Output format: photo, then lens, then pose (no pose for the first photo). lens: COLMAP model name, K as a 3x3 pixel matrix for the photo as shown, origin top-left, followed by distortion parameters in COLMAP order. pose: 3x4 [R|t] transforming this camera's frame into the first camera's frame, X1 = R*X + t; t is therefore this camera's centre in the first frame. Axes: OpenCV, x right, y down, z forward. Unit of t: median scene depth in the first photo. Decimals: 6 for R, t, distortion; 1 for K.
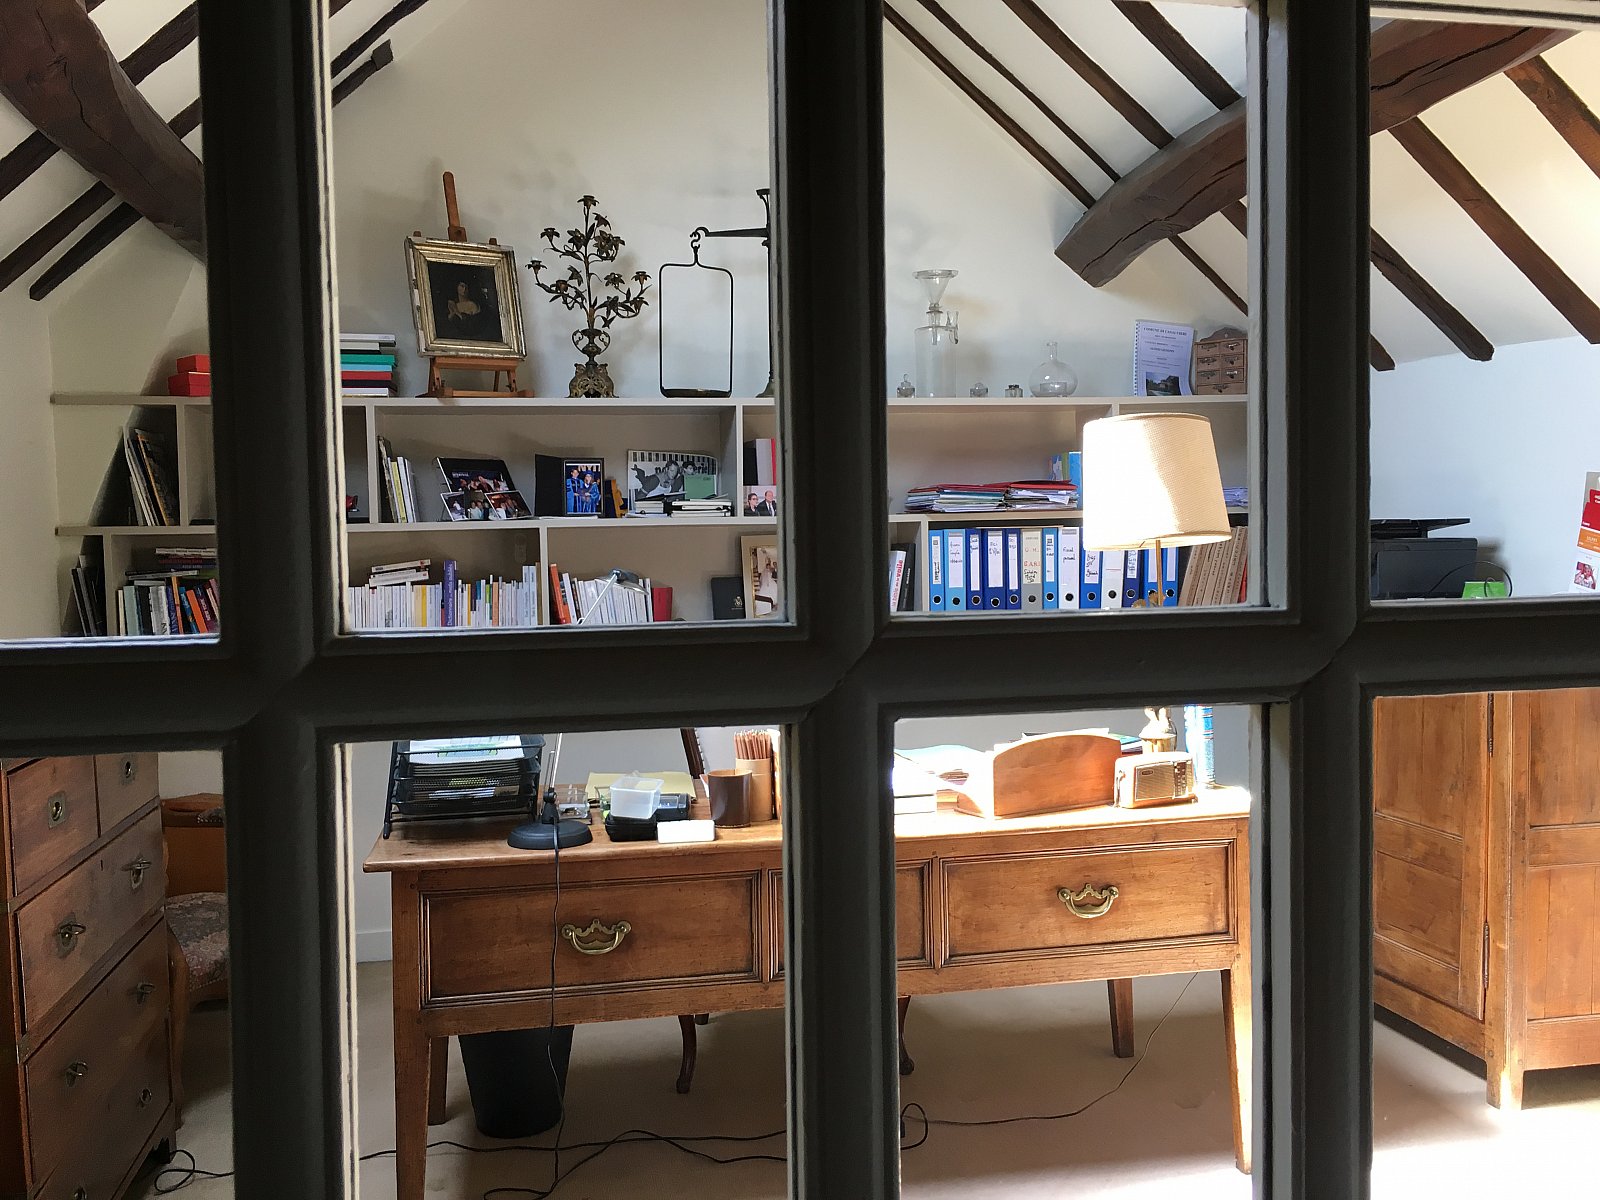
lens RADIAL K [[1431.6, 0, 800.1], [0, 1431.6, 595.8], [0, 0, 1]] dist [0.070114, -0.021881]
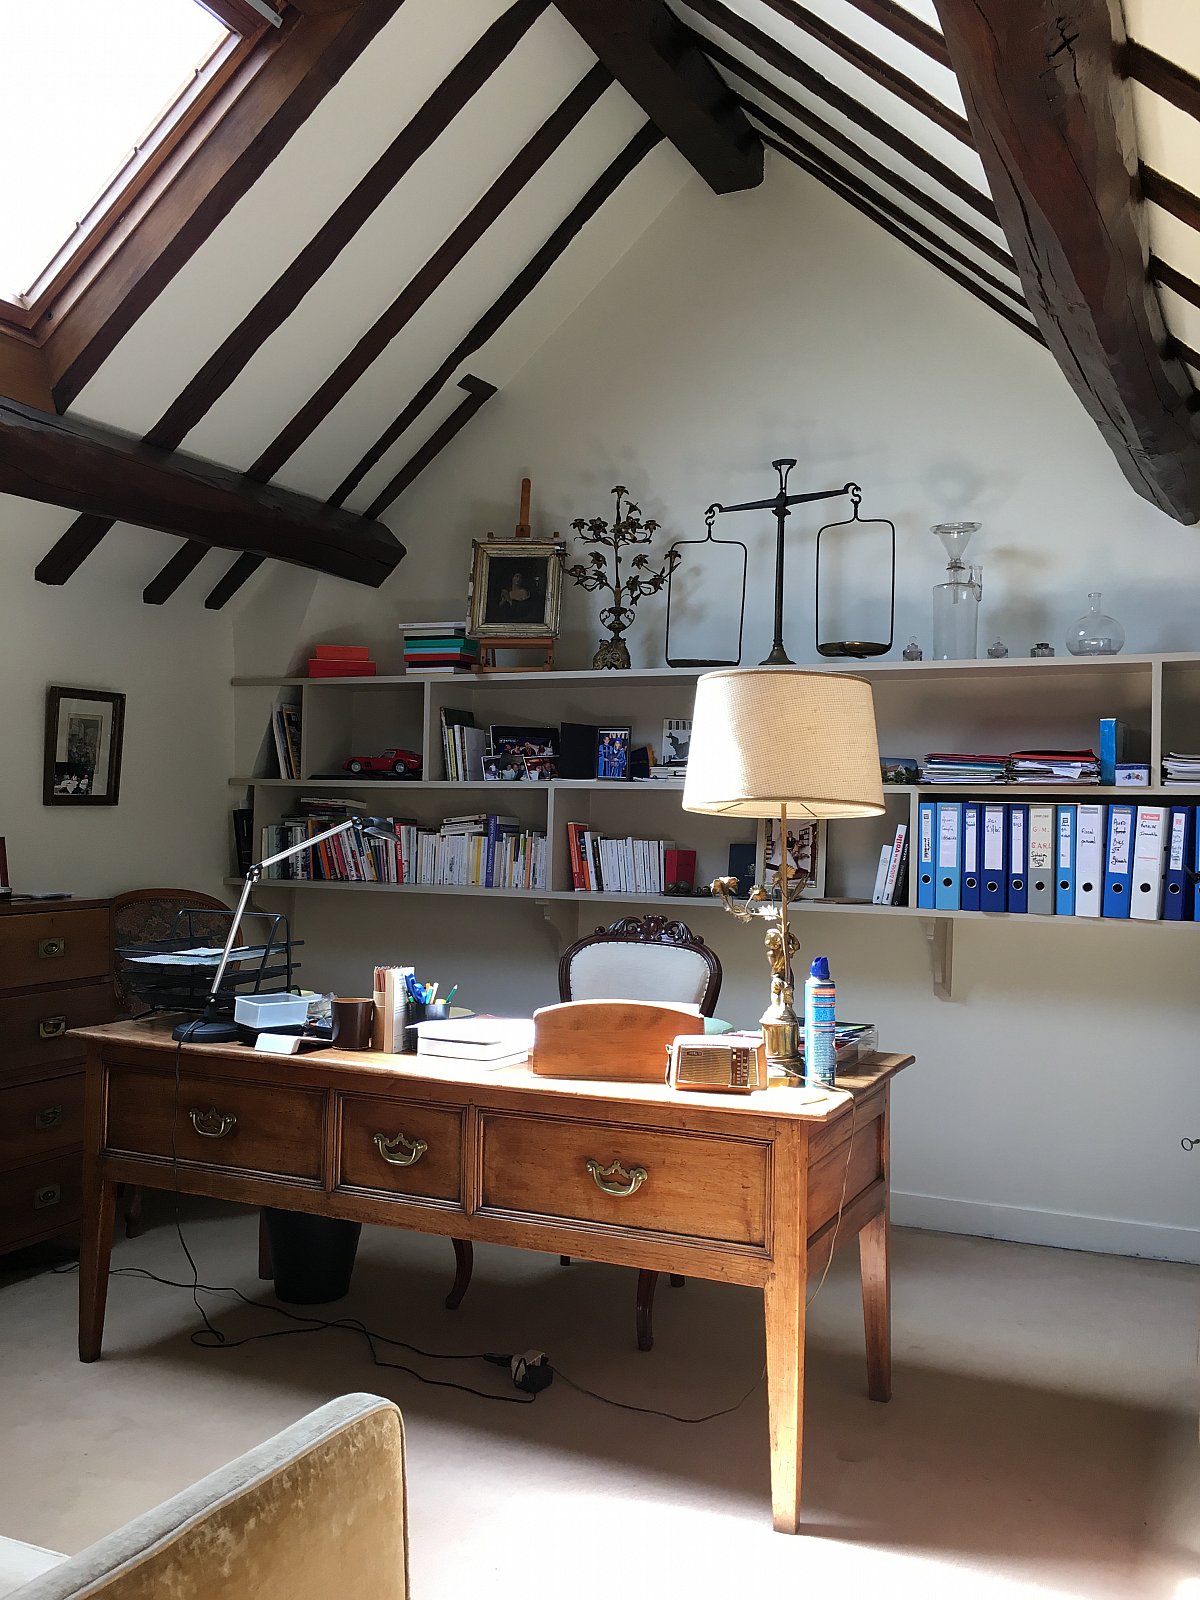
lens RADIAL K [[1431.6, 0, 600.0], [0, 1431.6, 801.2], [0, 0, 1]] dist [0.070114, -0.021881]
pose [[0.797796, 0.030316, -0.602165, 0.499699], [-0.062258, 0.997538, -0.032264, -0.004349], [0.599704, 0.063229, 0.797720, 0.141238]]
